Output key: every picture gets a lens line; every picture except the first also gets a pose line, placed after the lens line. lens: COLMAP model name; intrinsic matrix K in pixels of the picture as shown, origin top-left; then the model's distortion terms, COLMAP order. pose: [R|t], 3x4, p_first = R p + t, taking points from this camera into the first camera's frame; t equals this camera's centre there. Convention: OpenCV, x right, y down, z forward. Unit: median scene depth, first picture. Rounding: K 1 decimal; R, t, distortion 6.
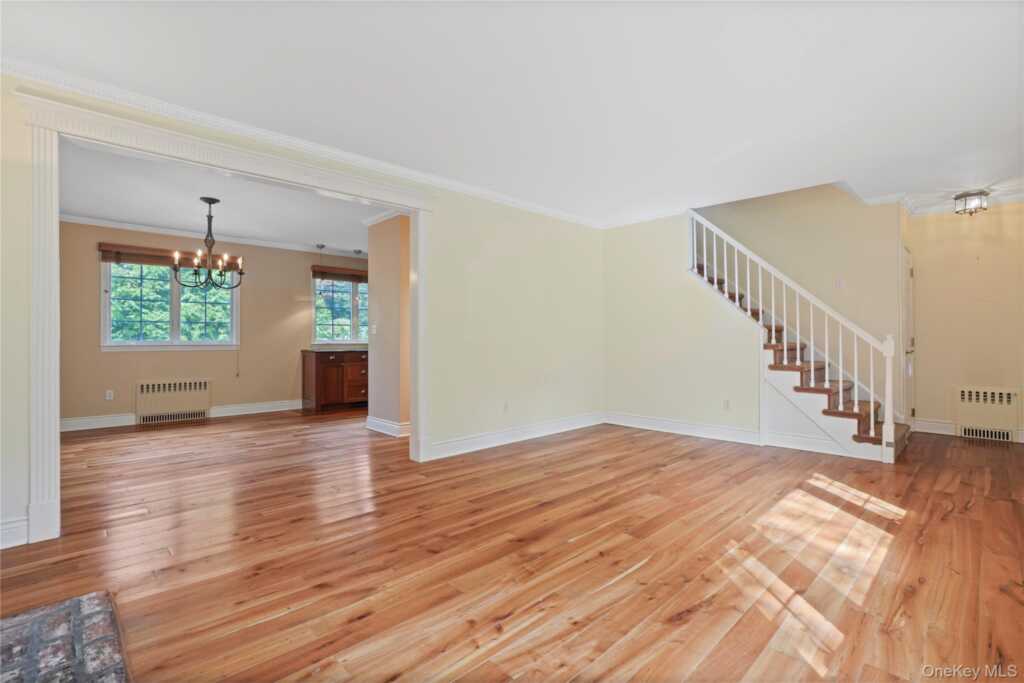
lens RADIAL K [[474.3, 0, 529.1], [0, 474.3, 338.8], [0, 0, 1]] dist [-0.025863, 0.000549]
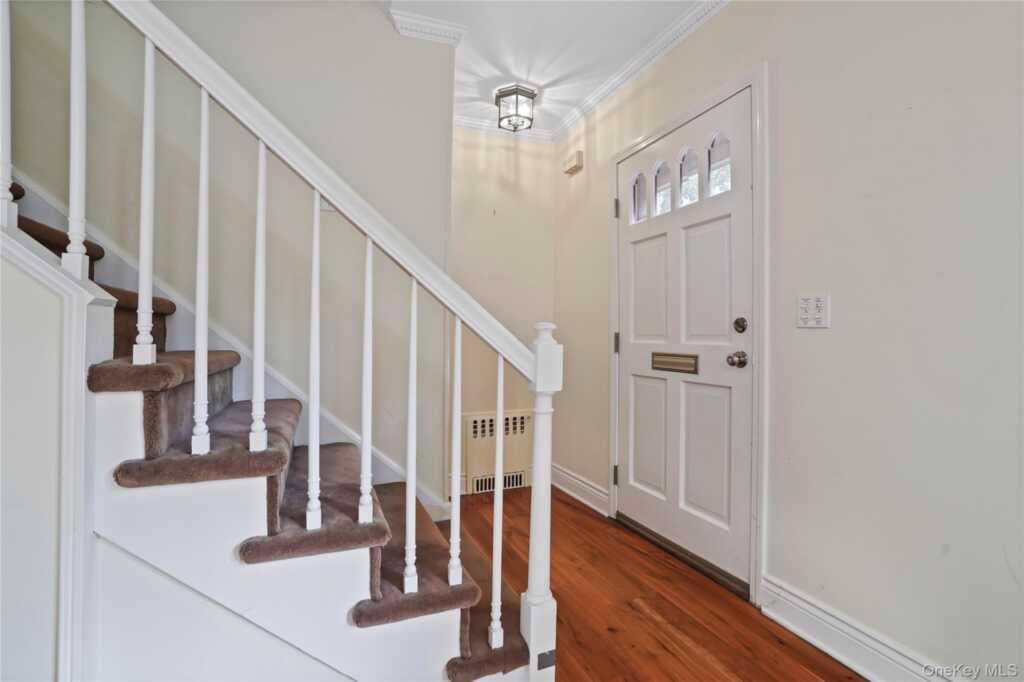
lens RADIAL K [[496.5, 0, 512.0], [0, 496.5, 341.0], [0, 0, 1]] dist [-0.062121, -0.000127]
pose [[0.406612, -0.008254, 0.913564, 0.395630], [-0.002690, 0.999944, 0.010232, -0.000756], [-0.913597, -0.006617, 0.406567, 0.770978]]
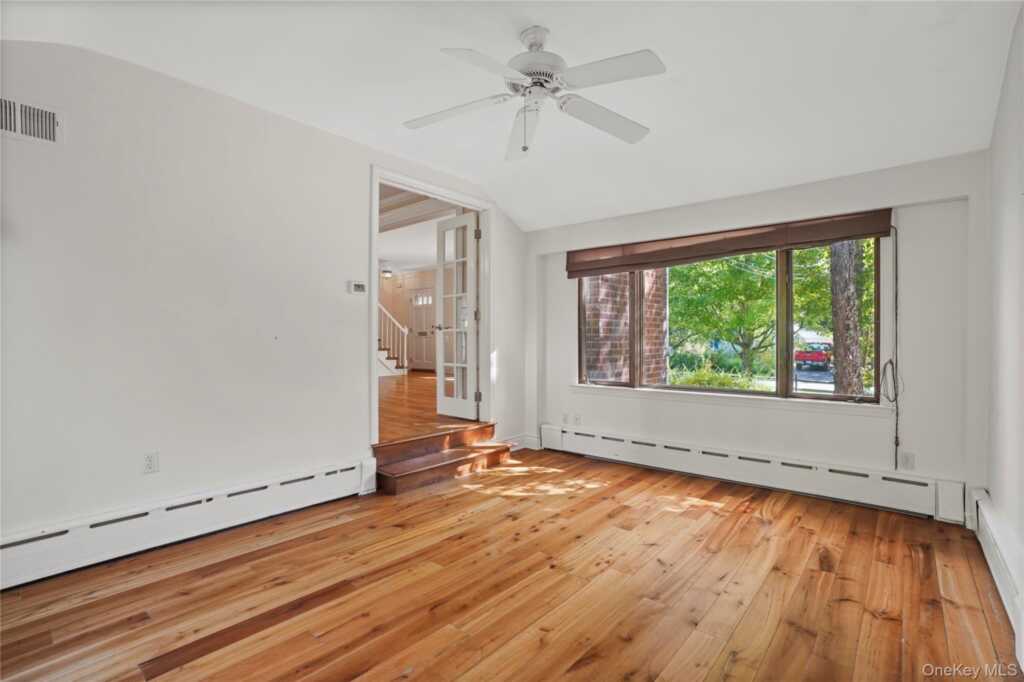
lens RADIAL K [[482.8, 0, 515.5], [0, 482.8, 335.0], [0, 0, 1]] dist [-0.049940, 0.023240]
pose [[-0.067215, 0.011968, 0.997667, -1.695031], [-0.003124, 0.999921, -0.012205, 0.063039], [-0.997734, -0.003937, -0.067172, 0.498252]]
